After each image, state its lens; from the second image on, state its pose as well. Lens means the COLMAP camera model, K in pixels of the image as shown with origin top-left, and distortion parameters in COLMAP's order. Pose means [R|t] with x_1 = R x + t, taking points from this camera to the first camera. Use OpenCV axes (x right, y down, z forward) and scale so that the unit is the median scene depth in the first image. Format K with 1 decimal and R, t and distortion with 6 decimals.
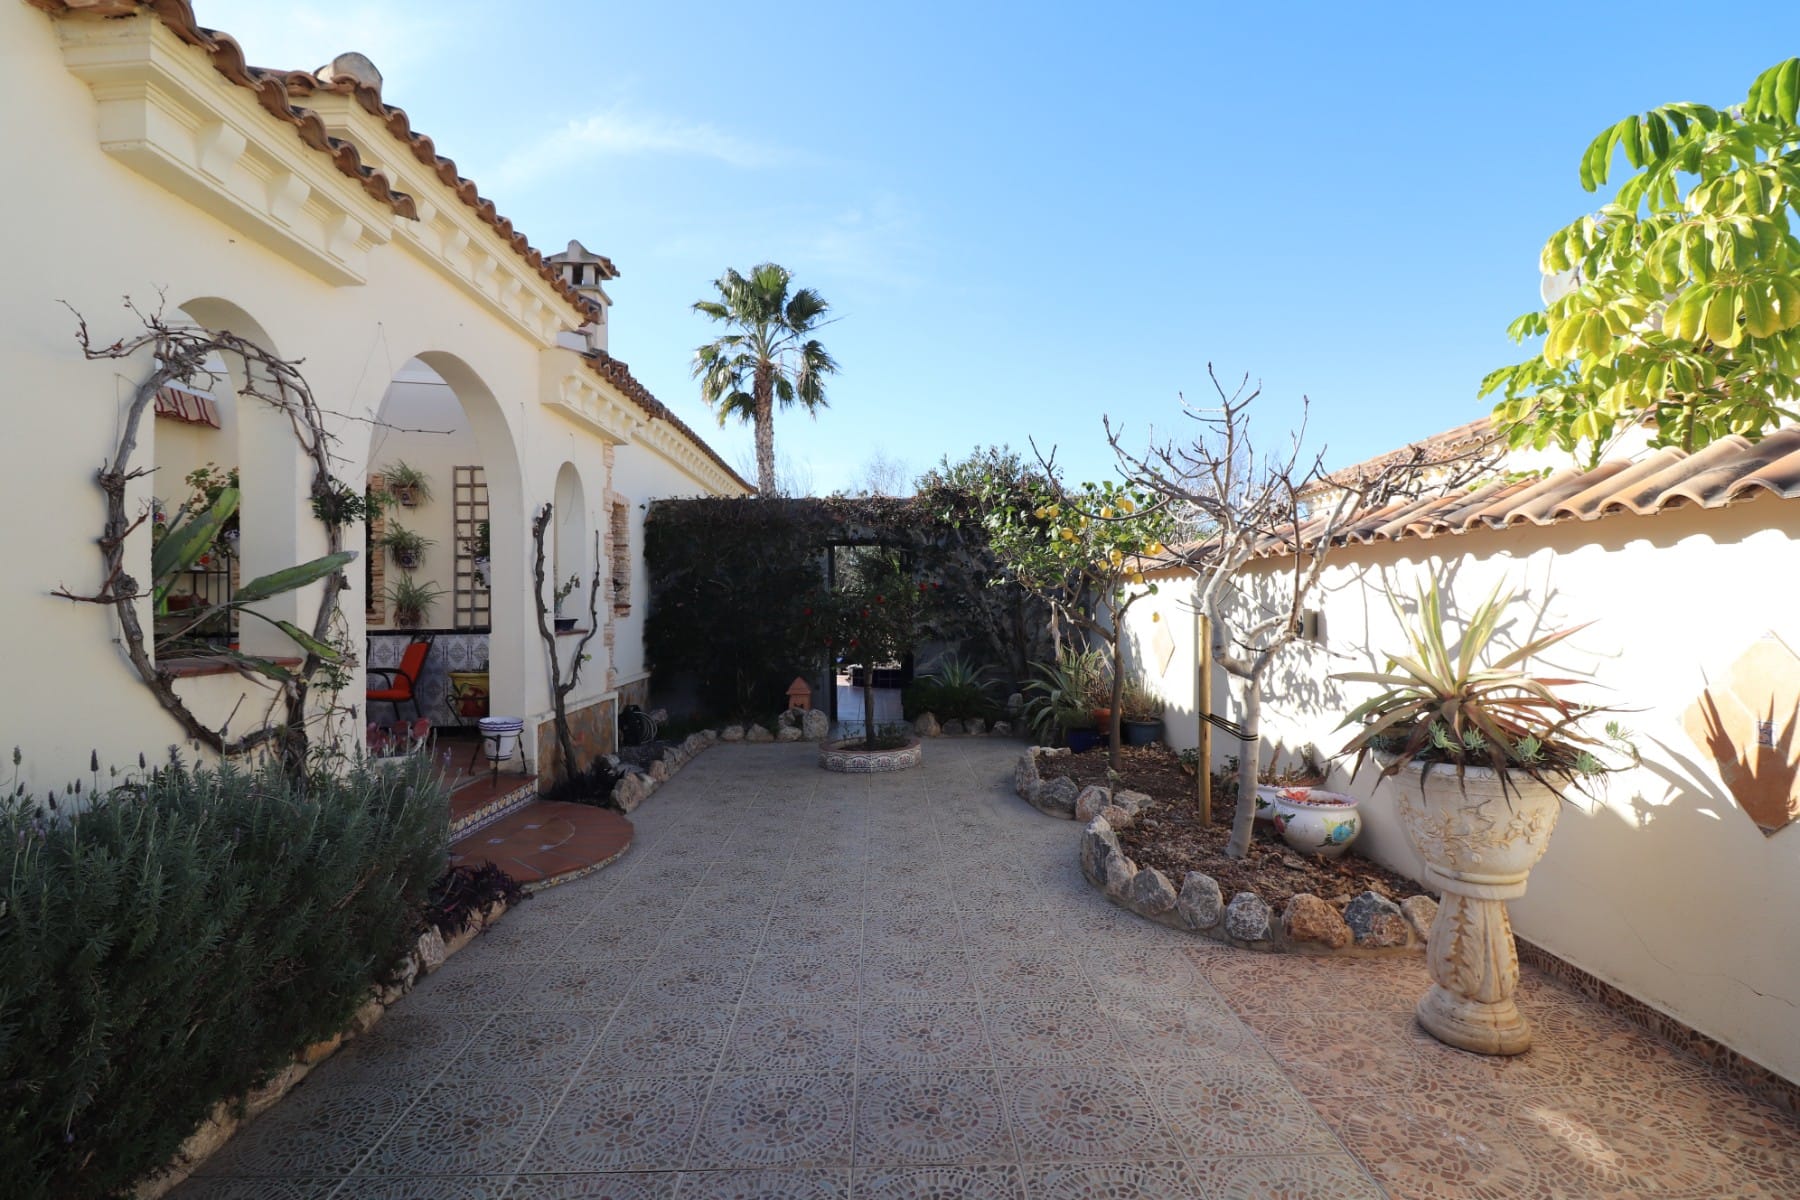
lens RADIAL K [[840.6, 0, 890.3], [0, 840.6, 590.2], [0, 0, 1]] dist [-0.001707, -0.012023]
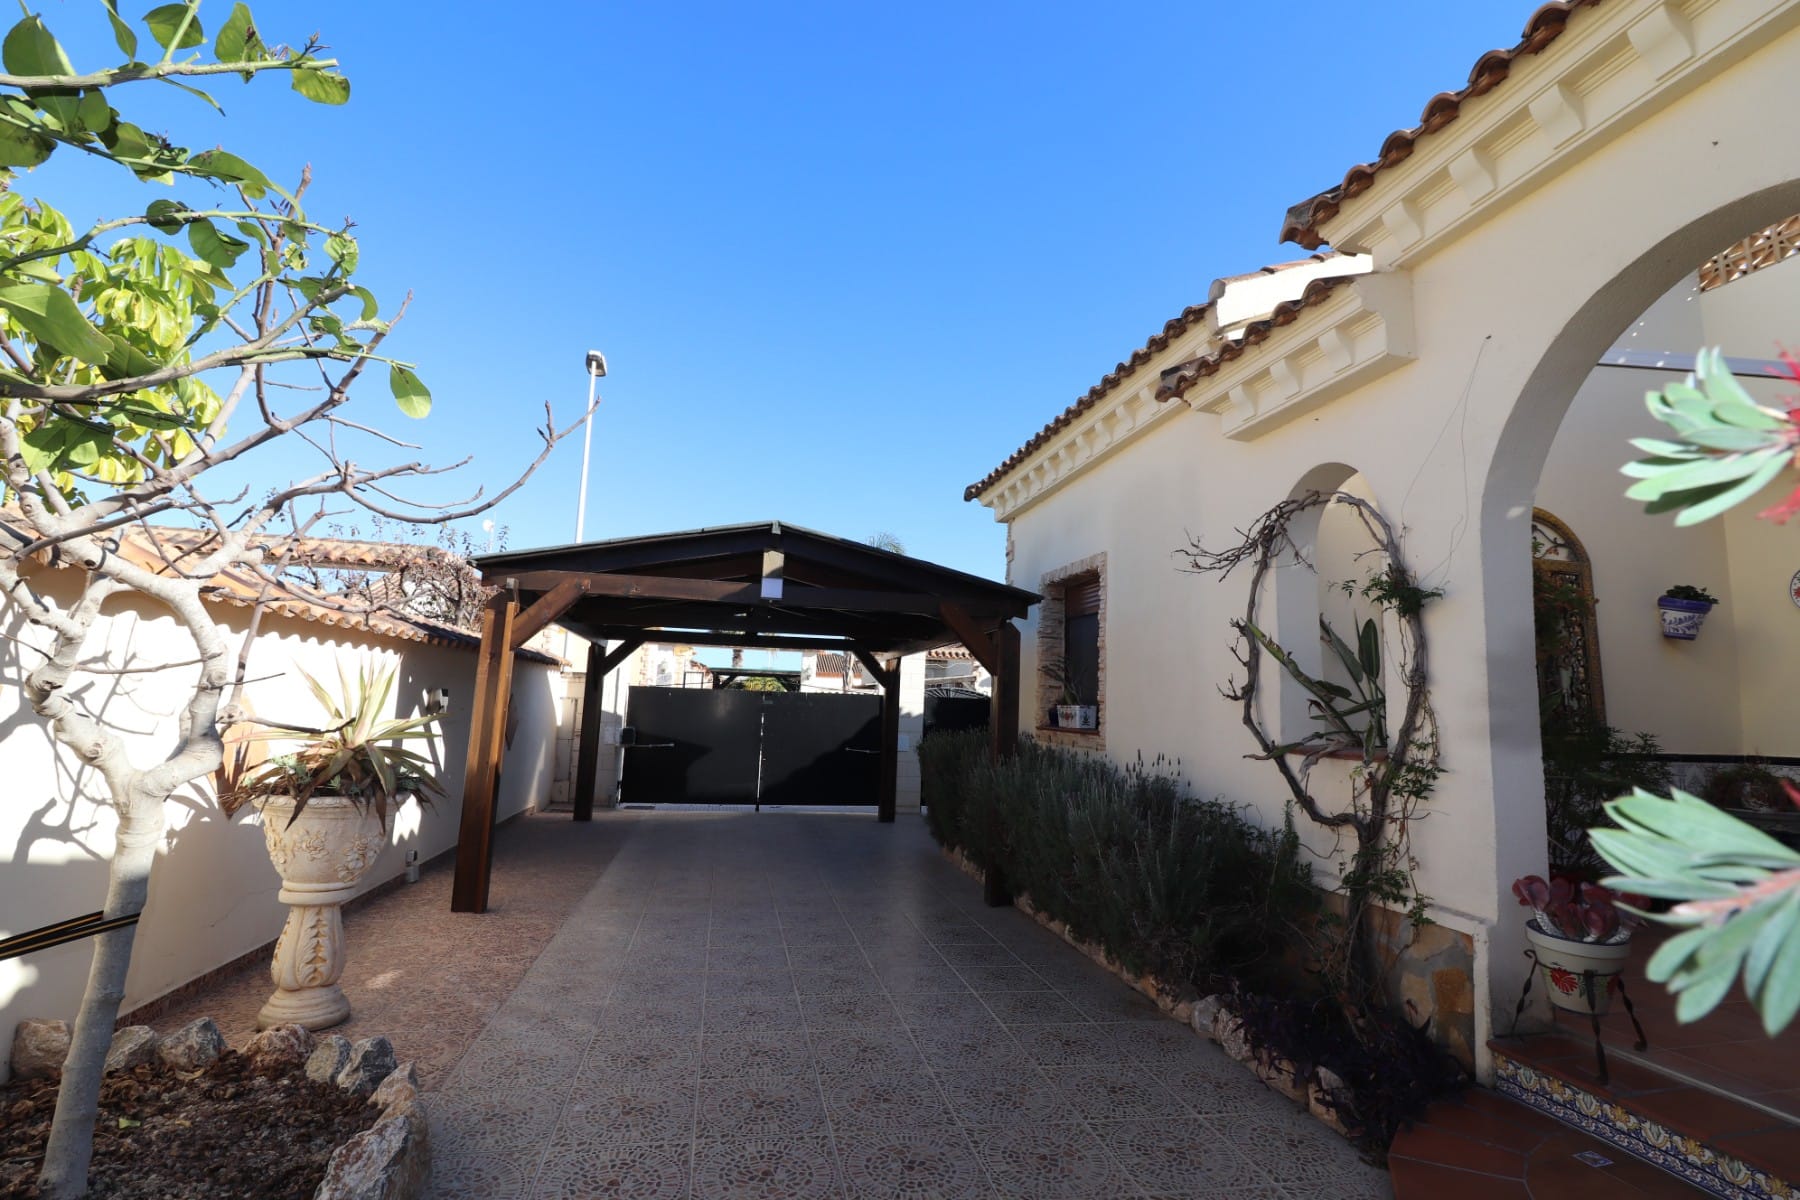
lens RADIAL K [[840.6, 0, 890.3], [0, 840.6, 590.2], [0, 0, 1]] dist [-0.001707, -0.012023]
pose [[-0.983899, -0.046993, -0.172436, 0.032493], [-0.021523, 0.988947, -0.146702, 0.022358], [0.177424, -0.140628, -0.974035, 0.935149]]
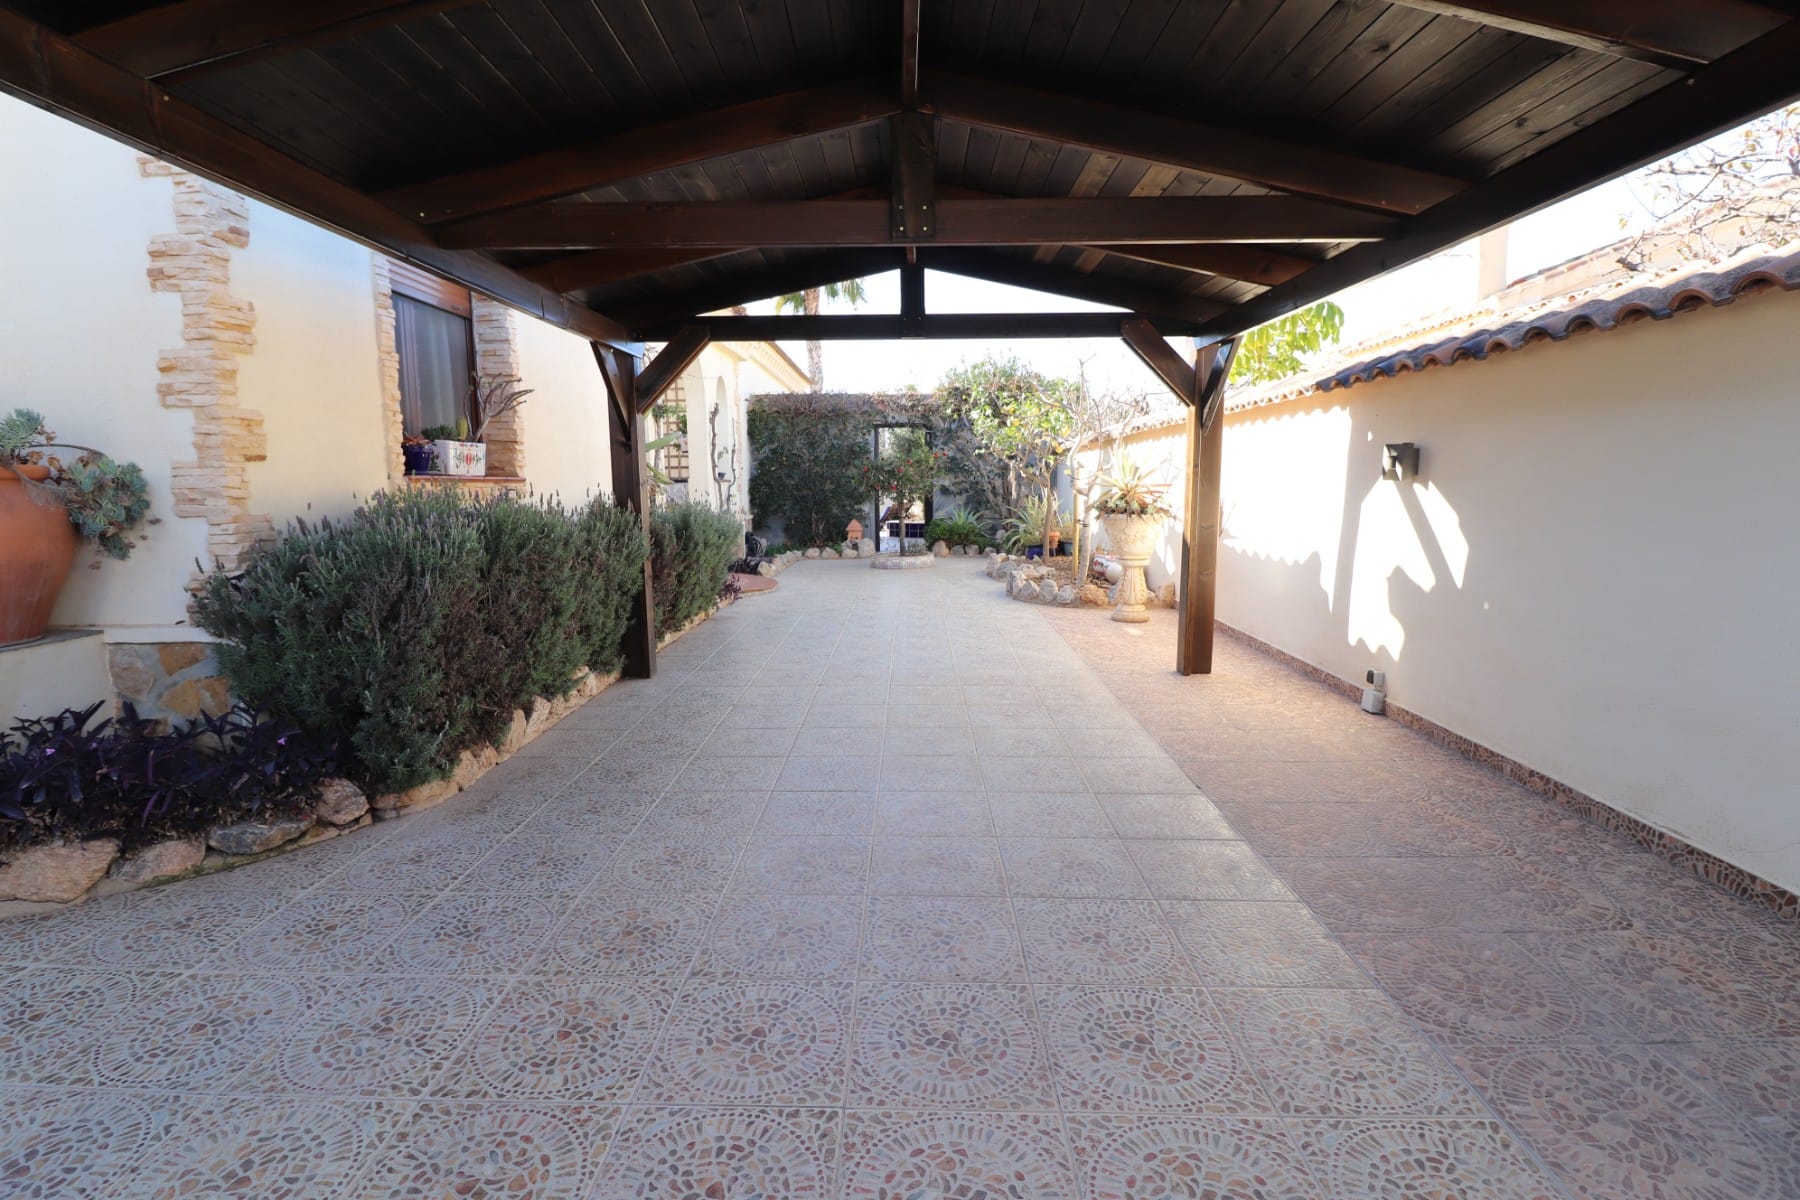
lens RADIAL K [[840.6, 0, 890.3], [0, 840.6, 590.2], [0, 0, 1]] dist [-0.001707, -0.012023]
pose [[0.999160, 0.011880, -0.039228, 0.017230], [-0.006244, 0.990023, 0.140766, 0.026157], [0.040508, -0.140403, 0.989265, -0.616661]]
